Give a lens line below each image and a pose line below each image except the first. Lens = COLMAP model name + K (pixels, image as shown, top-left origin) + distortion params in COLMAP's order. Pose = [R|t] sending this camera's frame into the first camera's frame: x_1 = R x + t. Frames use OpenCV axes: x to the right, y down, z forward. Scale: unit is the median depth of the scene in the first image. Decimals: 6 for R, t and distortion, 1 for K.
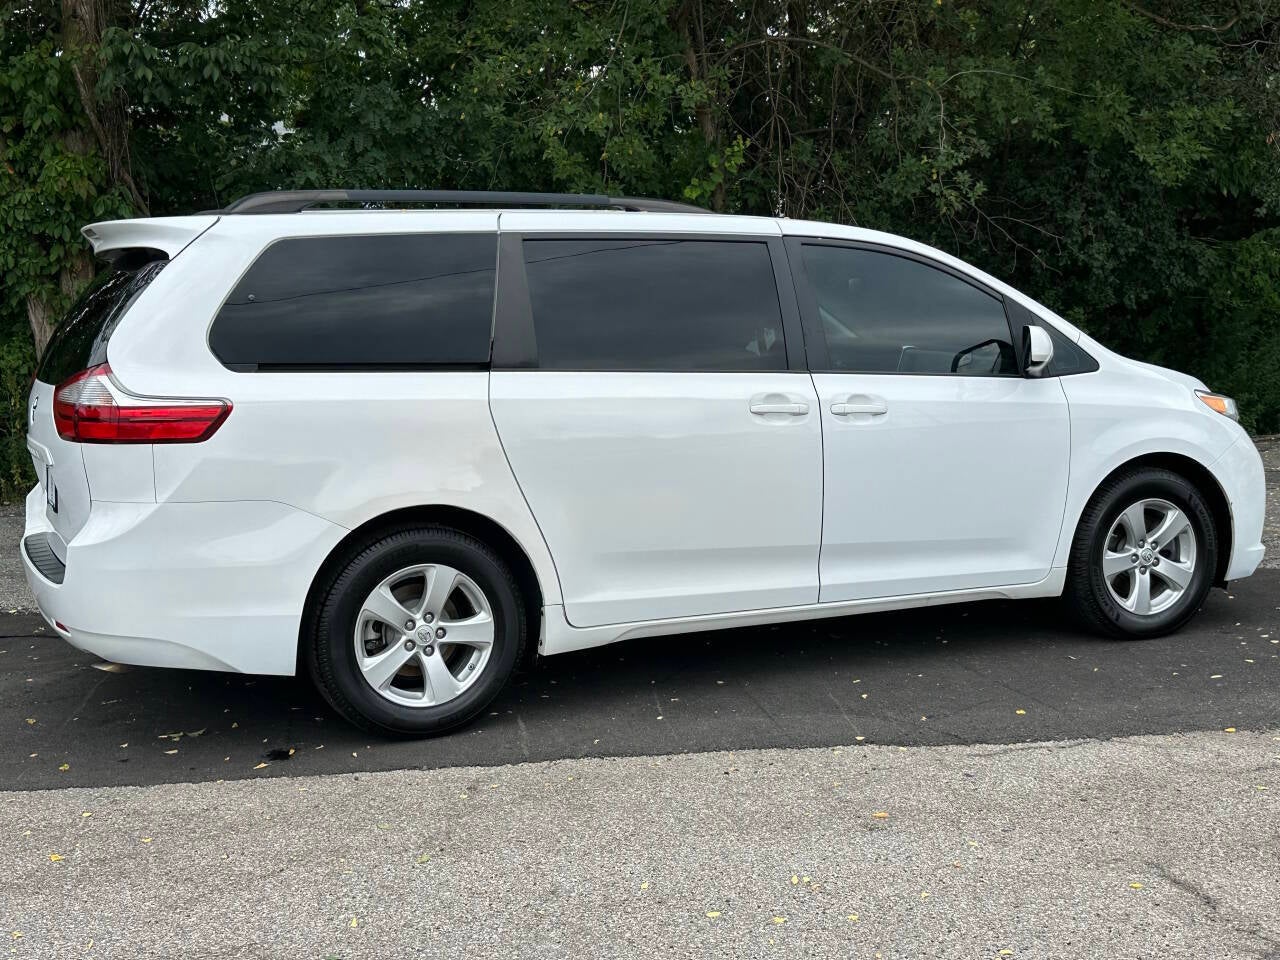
lens RADIAL K [[1587.1, 0, 635.8], [0, 1587.1, 499.5], [0, 0, 1]] dist [0.113720, 0.000000]
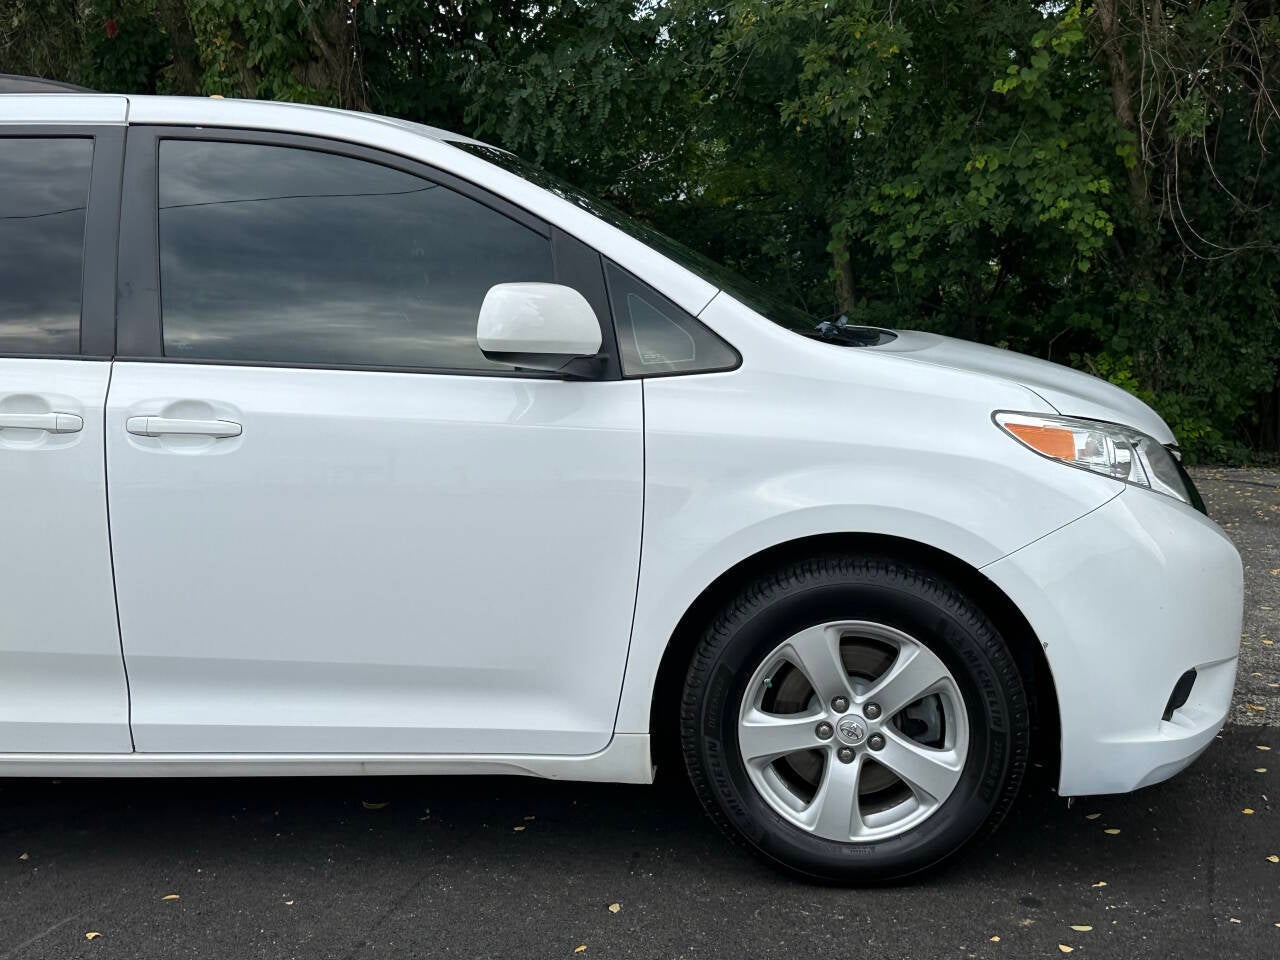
lens RADIAL K [[1587.1, 0, 629.4], [0, 1587.1, 490.3], [0, 0, 1]] dist [0.113720, 0.000000]
pose [[0.867075, 0.067334, -0.493606, 0.605828], [-0.051727, 0.997637, 0.045225, -0.073419], [0.495485, -0.013680, 0.868509, 0.623125]]
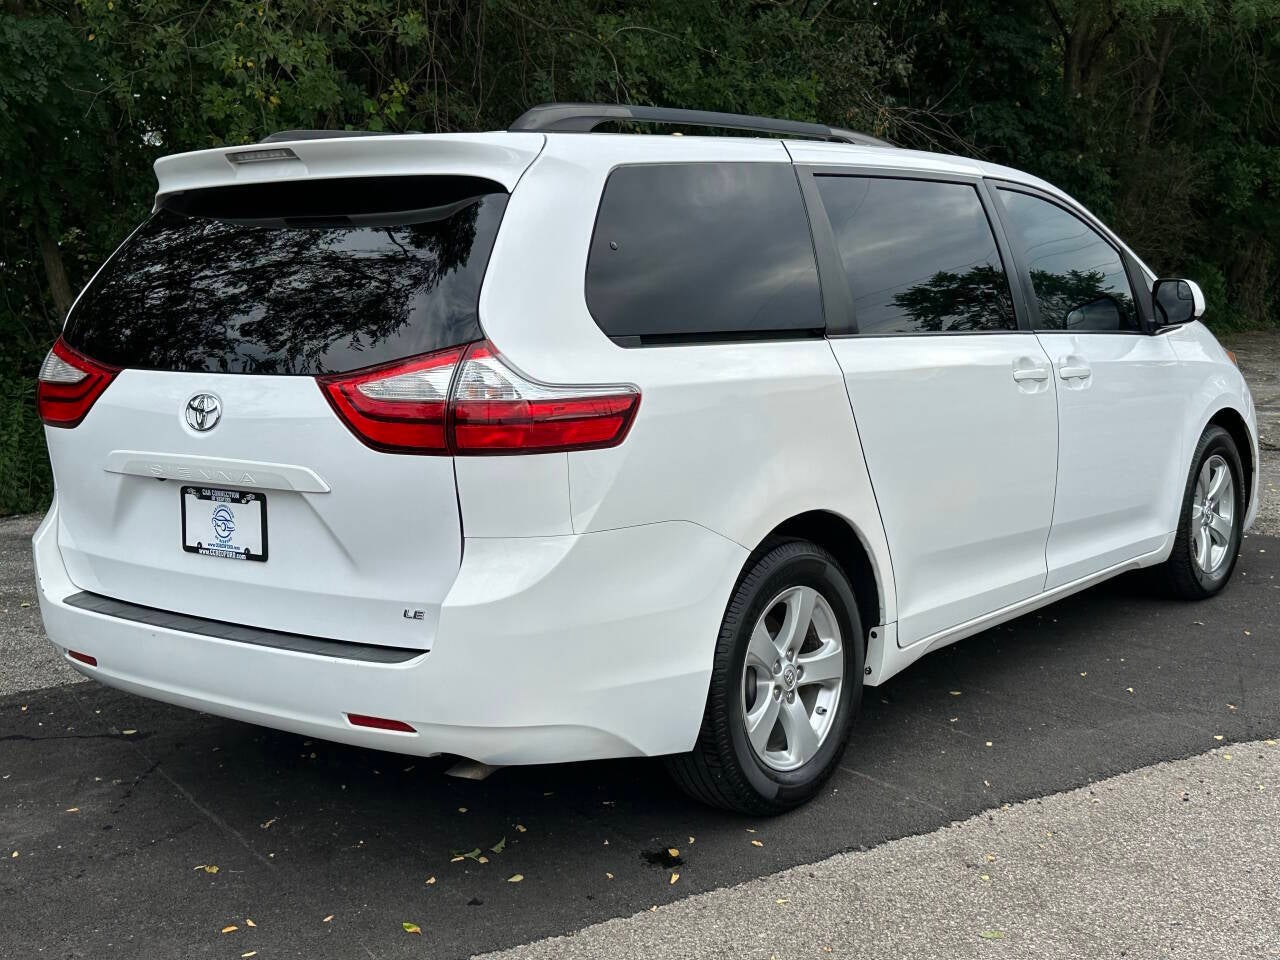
lens RADIAL K [[1587.1, 0, 631.5], [0, 1587.1, 493.8], [0, 0, 1]] dist [0.113720, 0.000000]
pose [[0.895496, -0.065976, 0.440153, -0.523509], [0.060285, 0.997818, 0.026916, -0.029798], [-0.440969, 0.002431, 0.897519, 0.319892]]
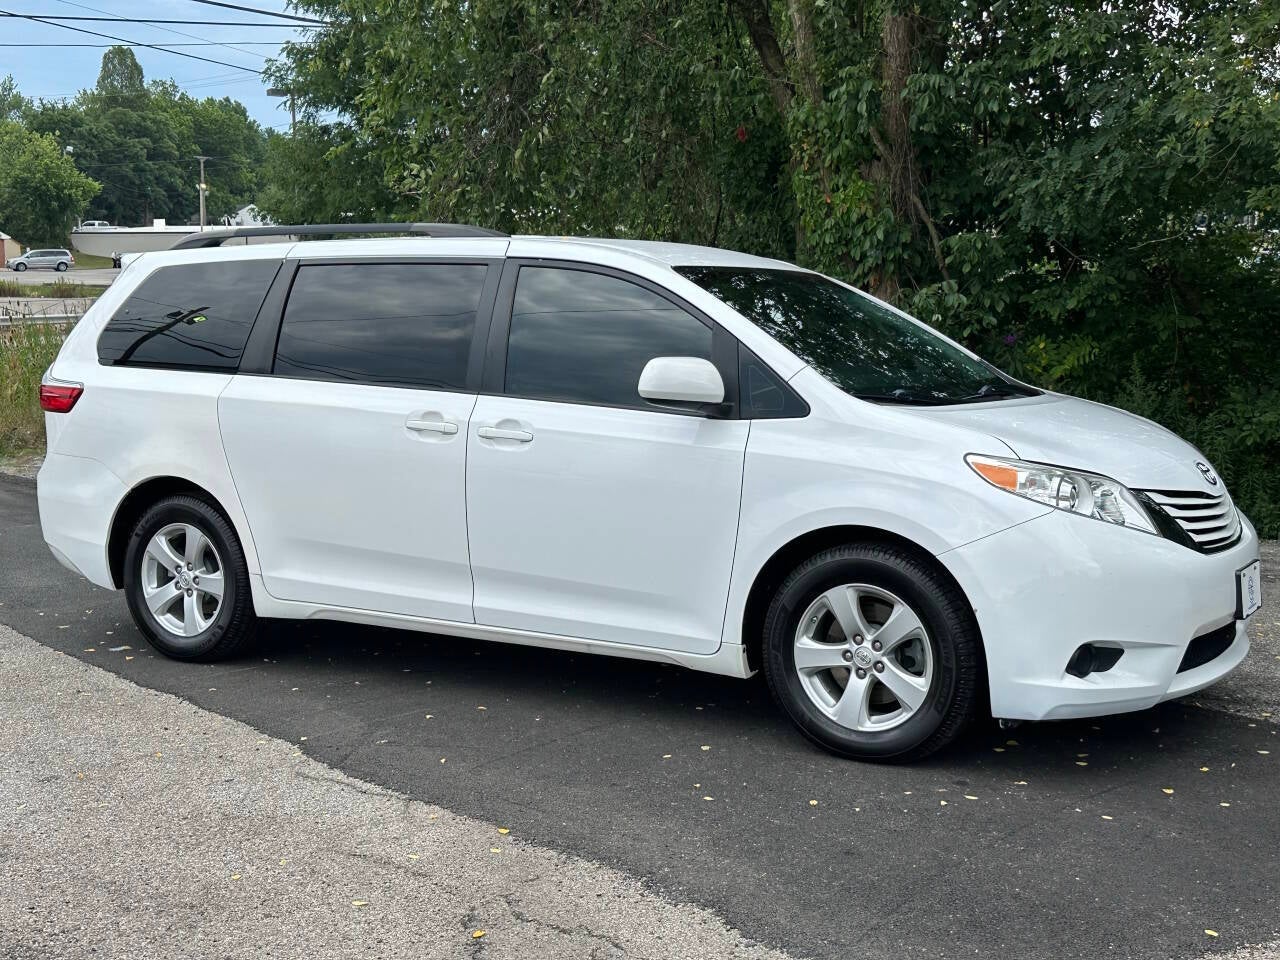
lens RADIAL K [[1587.1, 0, 629.1], [0, 1587.1, 502.0], [0, 0, 1]] dist [0.113720, 0.000000]
pose [[0.552793, 0.112376, -0.825707, 1.070024], [-0.111944, 0.991898, 0.060050, -0.088895], [0.825765, 0.059237, 0.560894, 0.554630]]
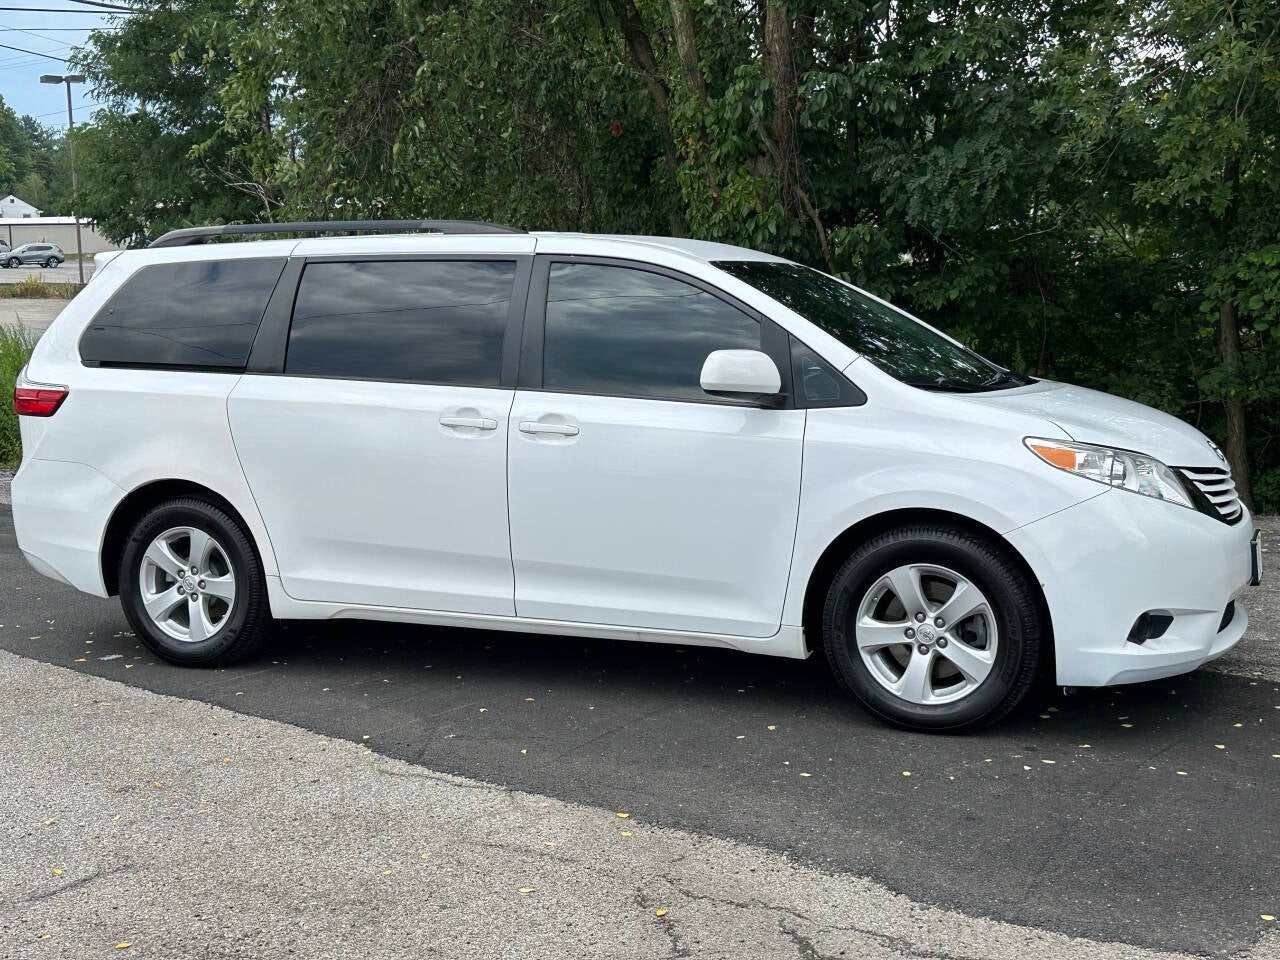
lens RADIAL K [[1587.1, 0, 627.1], [0, 1587.1, 500.1], [0, 0, 1]] dist [0.113720, 0.000000]
pose [[0.659517, 0.098144, -0.745255, 0.984400], [-0.091869, 0.994531, 0.049671, -0.071116], [0.746055, 0.035707, 0.664927, 0.406795]]
